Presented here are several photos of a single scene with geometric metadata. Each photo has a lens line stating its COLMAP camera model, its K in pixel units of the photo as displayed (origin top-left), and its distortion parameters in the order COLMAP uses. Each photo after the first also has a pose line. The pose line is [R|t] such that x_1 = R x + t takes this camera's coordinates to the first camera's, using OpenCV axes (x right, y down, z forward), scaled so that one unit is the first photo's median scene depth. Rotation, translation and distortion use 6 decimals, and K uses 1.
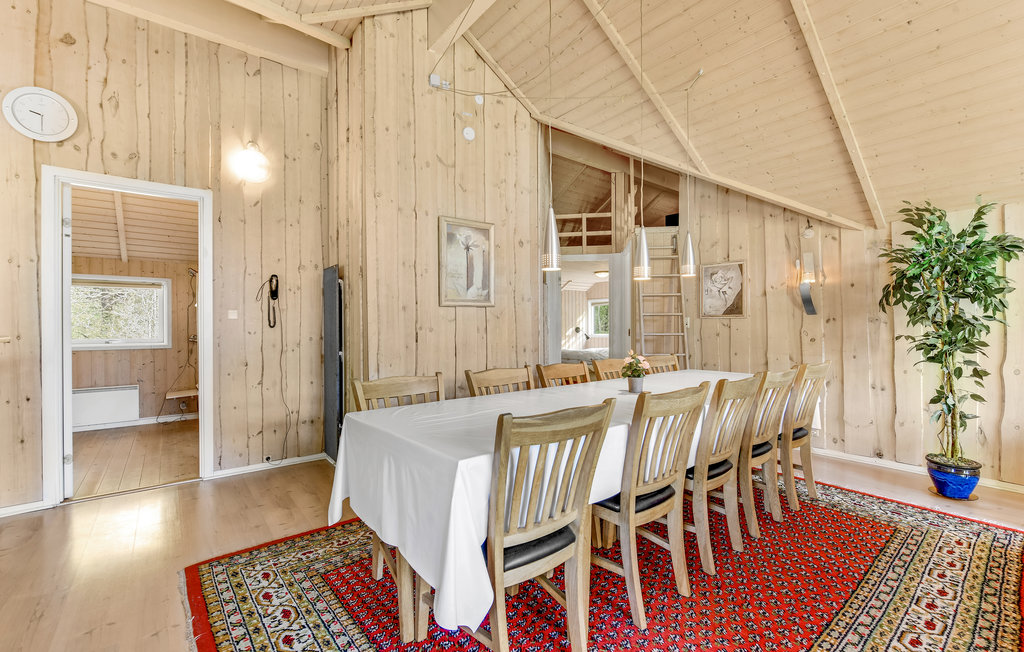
lens RADIAL K [[440.4, 0, 514.9], [0, 440.4, 329.0], [0, 0, 1]] dist [0.000670, -0.004791]
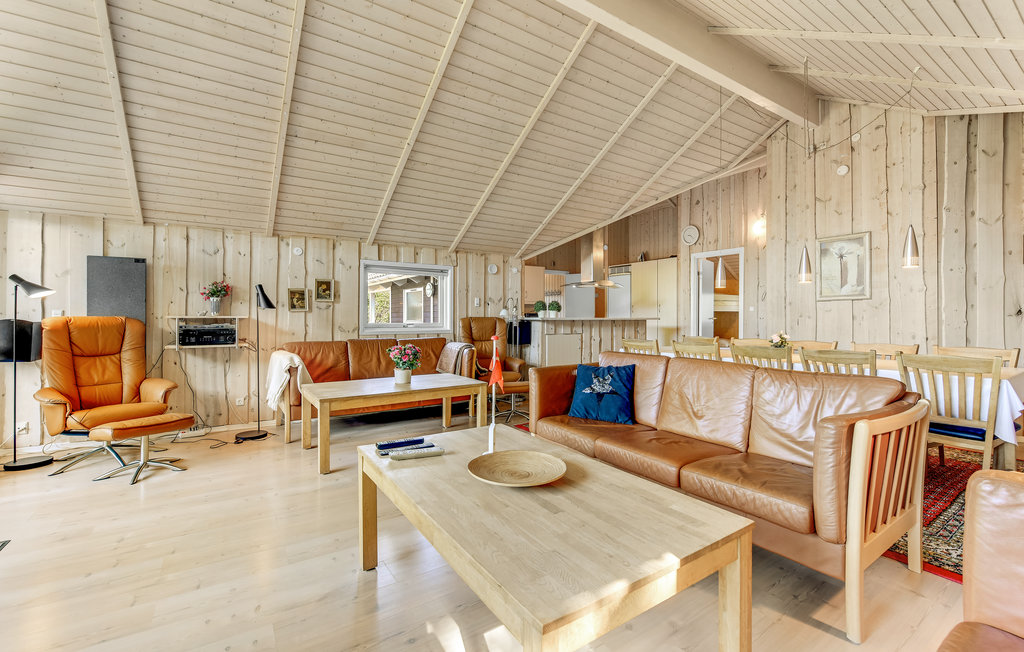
lens RADIAL K [[440.4, 0, 514.9], [0, 440.4, 329.0], [0, 0, 1]] dist [0.000670, -0.004791]
pose [[-0.091671, 0.033479, -0.995226, 1.605454], [-0.004484, 0.999411, 0.034032, -0.006112], [0.995779, 0.007582, -0.091467, 0.171454]]
